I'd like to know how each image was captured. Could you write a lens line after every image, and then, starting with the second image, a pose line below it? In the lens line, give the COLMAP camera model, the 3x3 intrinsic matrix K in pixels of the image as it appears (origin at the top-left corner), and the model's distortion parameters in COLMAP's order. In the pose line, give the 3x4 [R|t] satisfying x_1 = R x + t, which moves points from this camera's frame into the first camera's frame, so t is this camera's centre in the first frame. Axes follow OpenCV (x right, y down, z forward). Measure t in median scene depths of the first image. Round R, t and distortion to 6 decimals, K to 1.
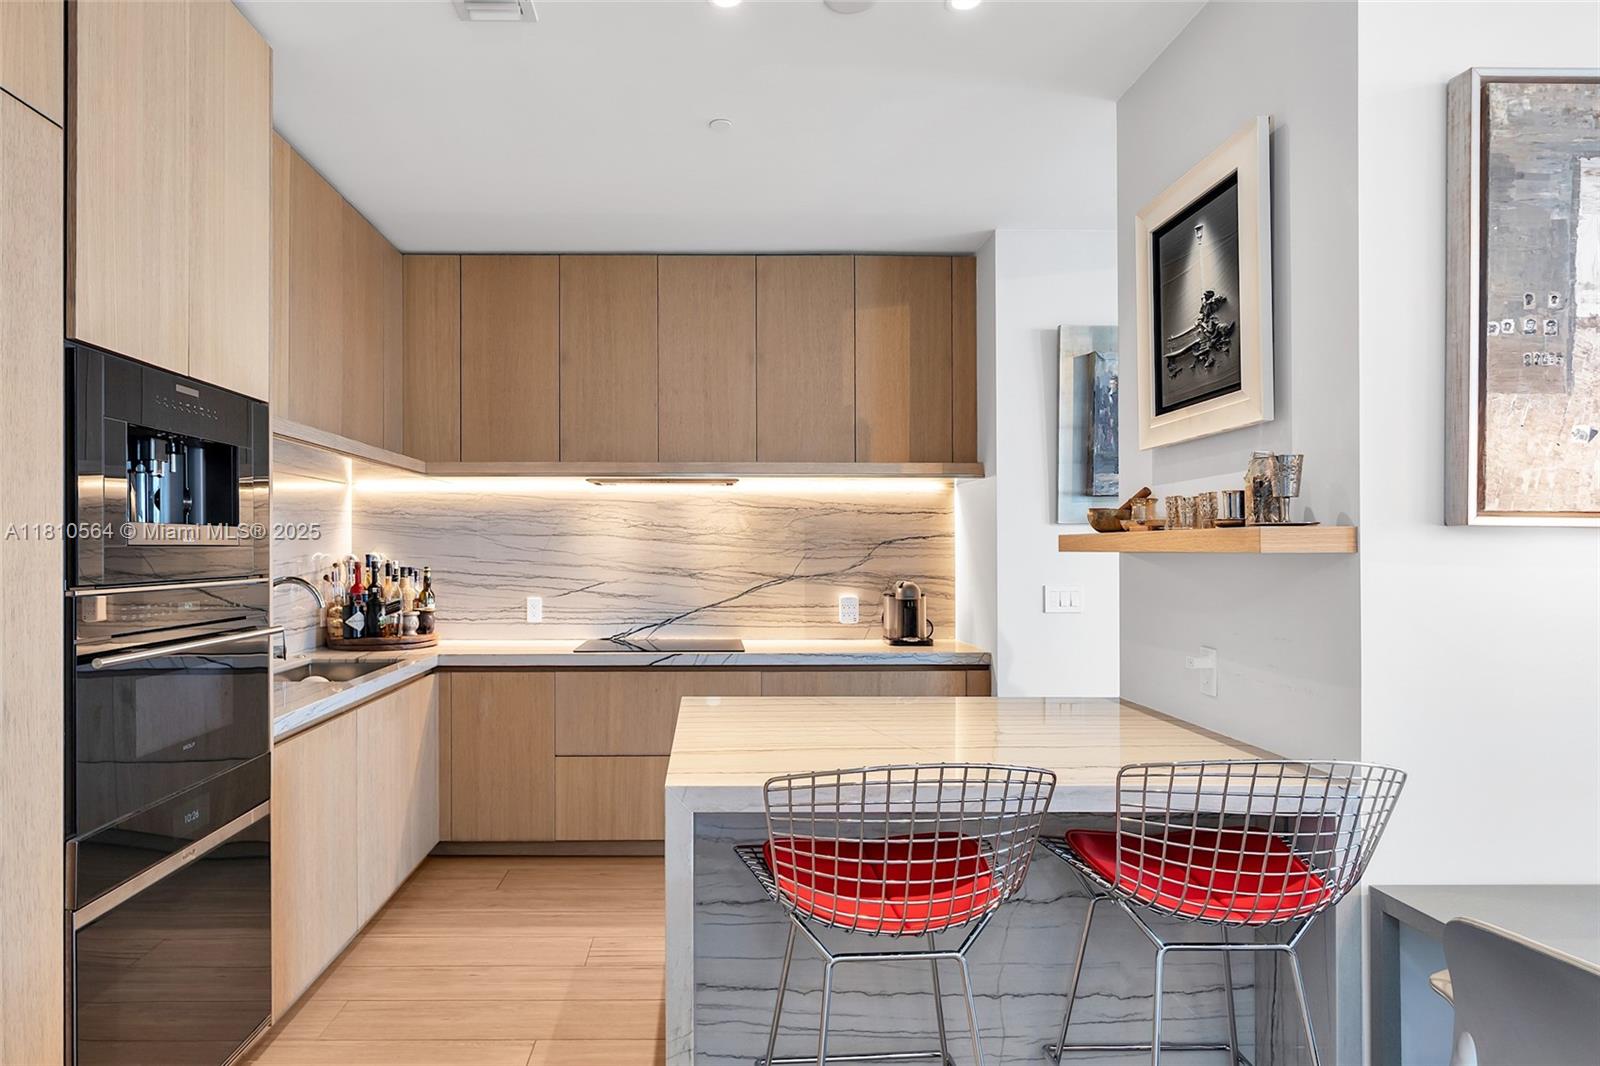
lens RADIAL K [[964.0, 0, 800.0], [0, 964.0, 533.0], [0, 0, 1]] dist [-0.000196, 0.000672]
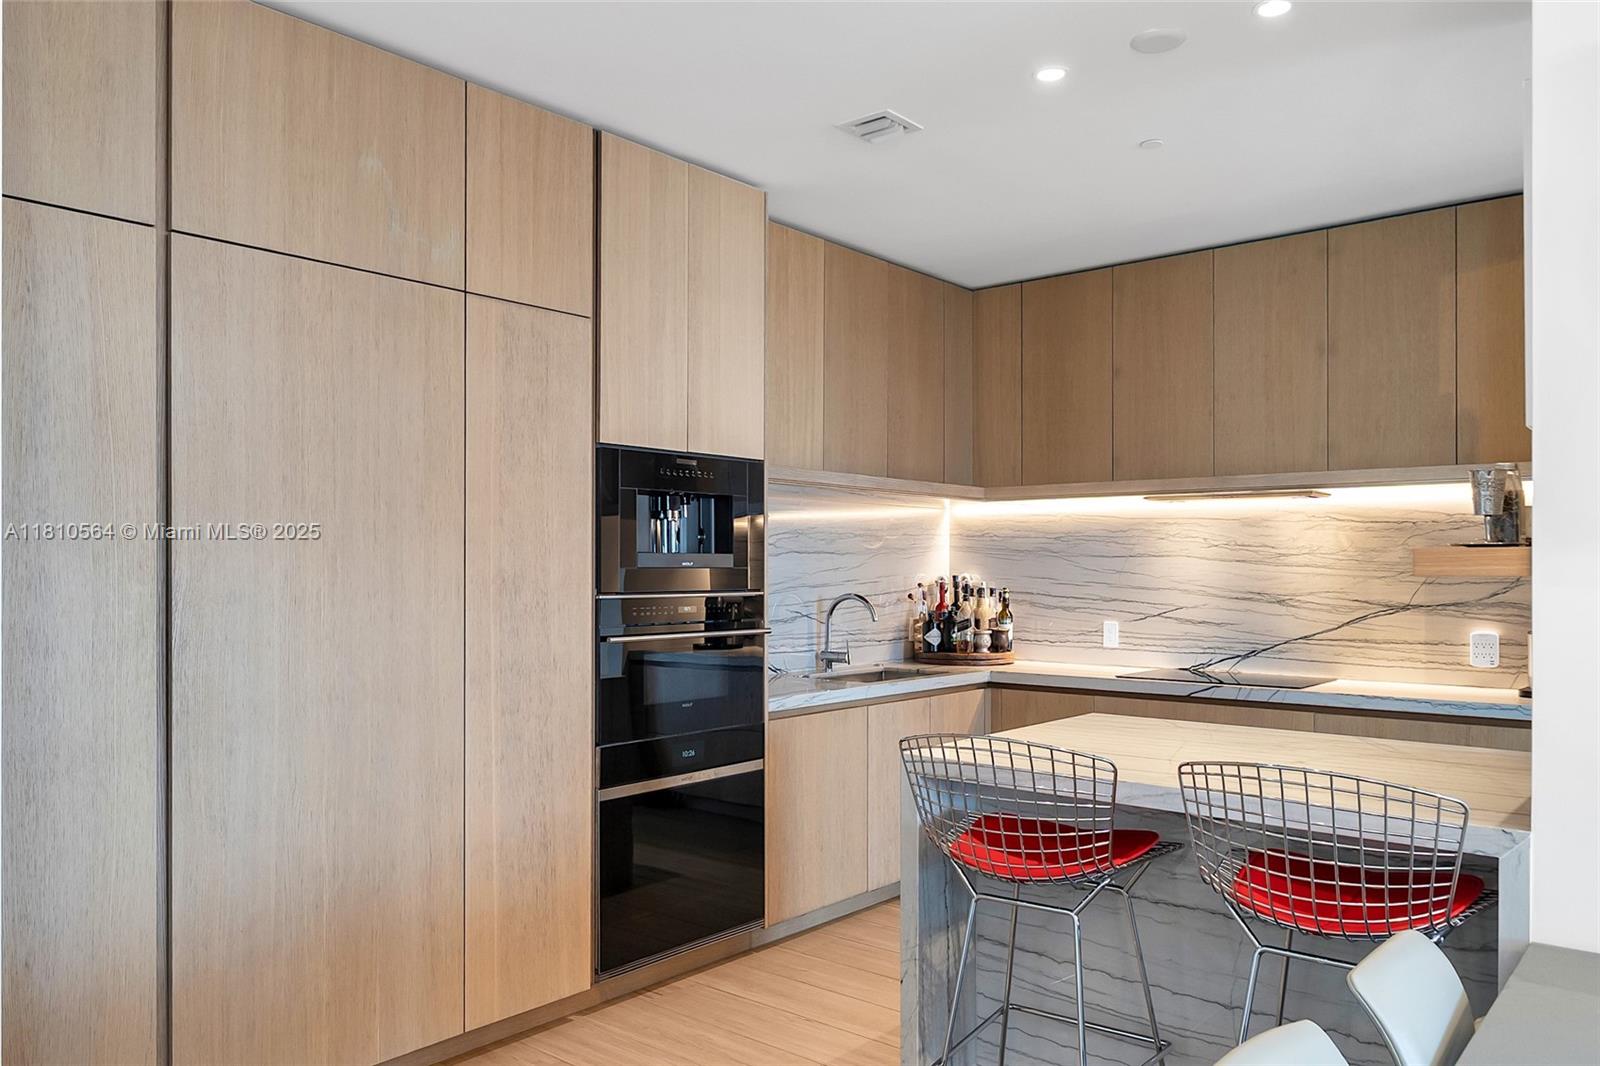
lens RADIAL K [[1184.7, 0, 793.0], [0, 1184.7, 551.6], [0, 0, 1]] dist [0.006014, 0.000794]
pose [[0.758610, -0.006826, -0.651509, 0.276060], [0.007829, 0.999968, -0.001361, -0.003710], [0.651498, -0.004069, 0.758640, -0.108703]]
